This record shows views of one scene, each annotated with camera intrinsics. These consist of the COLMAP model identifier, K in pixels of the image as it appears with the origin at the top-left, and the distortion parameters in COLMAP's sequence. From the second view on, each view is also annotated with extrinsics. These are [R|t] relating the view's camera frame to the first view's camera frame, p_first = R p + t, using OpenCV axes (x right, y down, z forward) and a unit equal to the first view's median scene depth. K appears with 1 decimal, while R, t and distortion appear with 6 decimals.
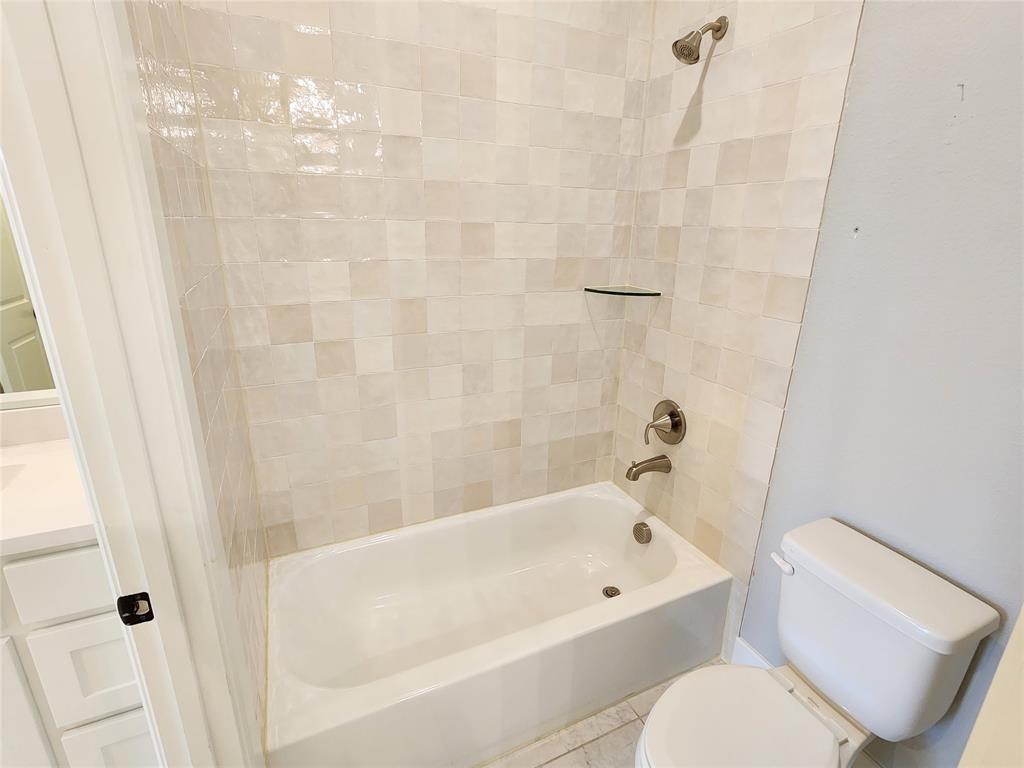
lens RADIAL K [[500.4, 0, 515.8], [0, 500.4, 378.6], [0, 0, 1]] dist [0.000075, 0.000514]
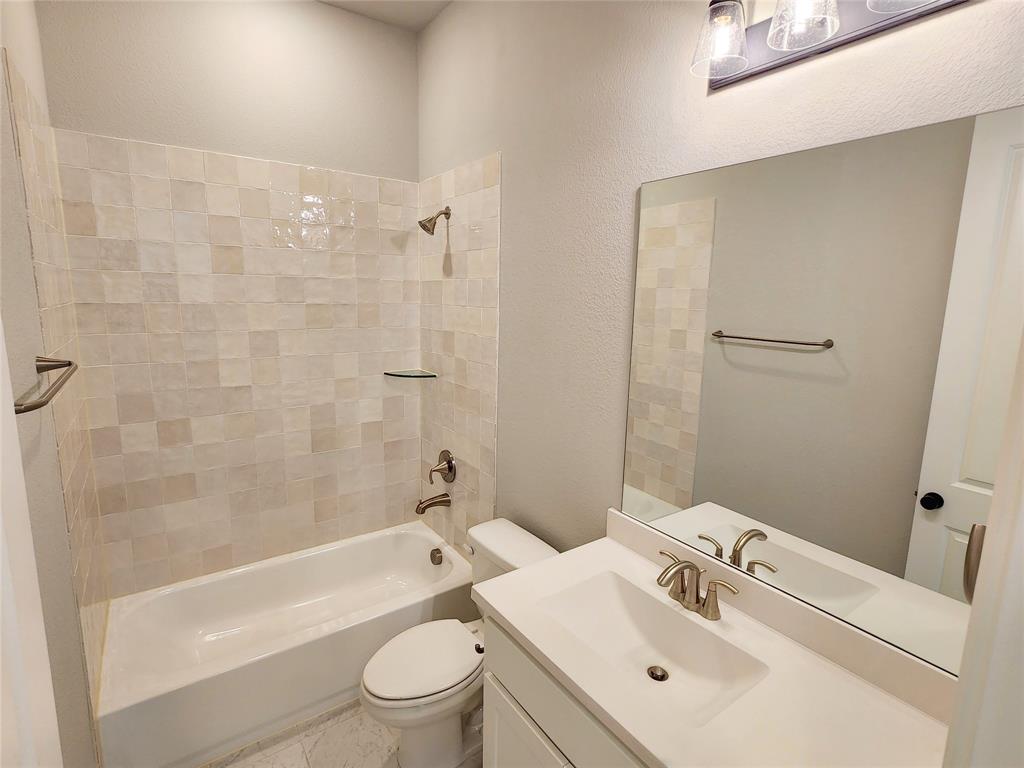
lens RADIAL K [[513.2, 0, 515.6], [0, 513.2, 372.5], [0, 0, 1]] dist [0.003966, 0.000787]
pose [[0.984043, -0.024019, 0.176300, 0.250548], [0.050468, 0.987832, -0.147111, 0.044414], [-0.170621, 0.153661, 0.973281, -0.438921]]
